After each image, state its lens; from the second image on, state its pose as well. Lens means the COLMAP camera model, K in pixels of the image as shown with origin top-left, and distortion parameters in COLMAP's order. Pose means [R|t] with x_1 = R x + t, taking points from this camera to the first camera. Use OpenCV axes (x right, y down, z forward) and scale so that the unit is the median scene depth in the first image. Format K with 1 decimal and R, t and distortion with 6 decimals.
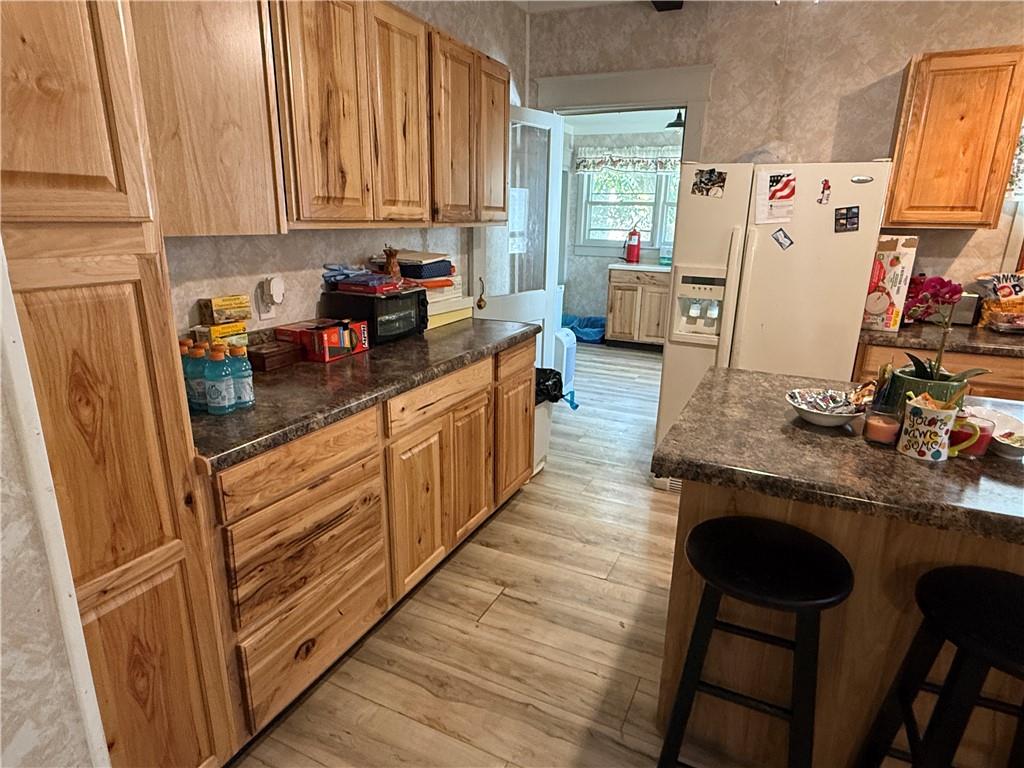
lens RADIAL K [[587.2, 0, 509.4], [0, 587.2, 382.3], [0, 0, 1]] dist [0.003560, 0.000482]
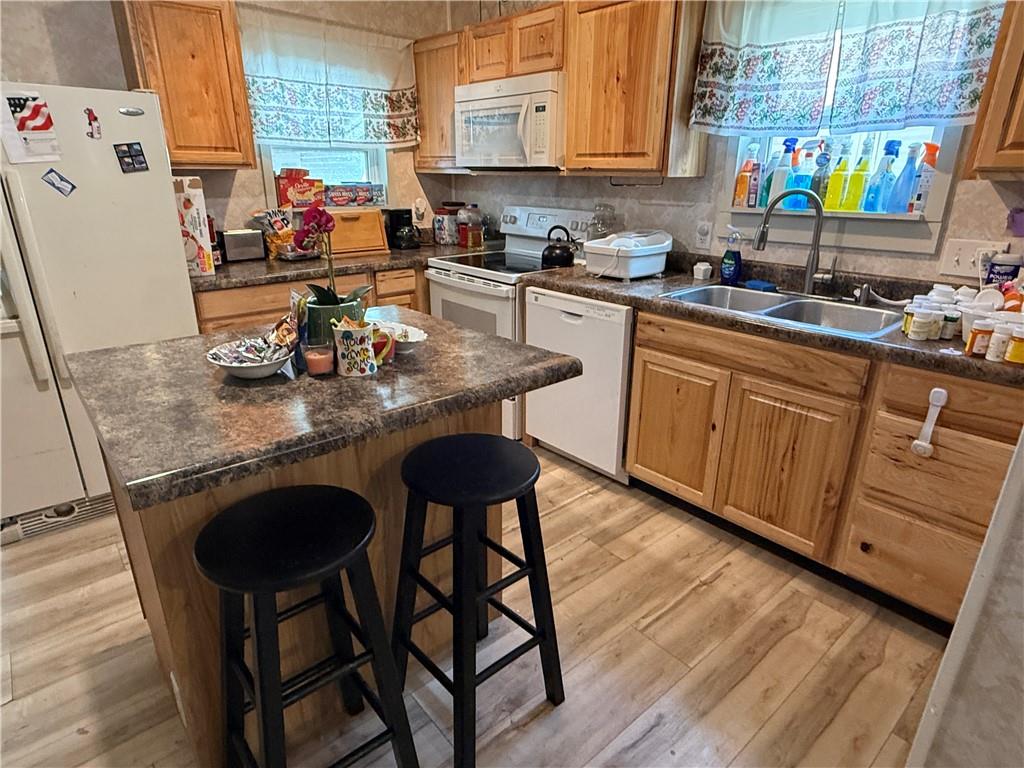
lens RADIAL K [[587.2, 0, 510.2], [0, 587.2, 385.8], [0, 0, 1]] dist [0.003560, 0.000482]
pose [[0.404579, -0.323937, 0.855208, -0.064981], [0.251013, 0.938580, 0.236768, -0.020985], [-0.879380, 0.118877, 0.461042, 0.130039]]
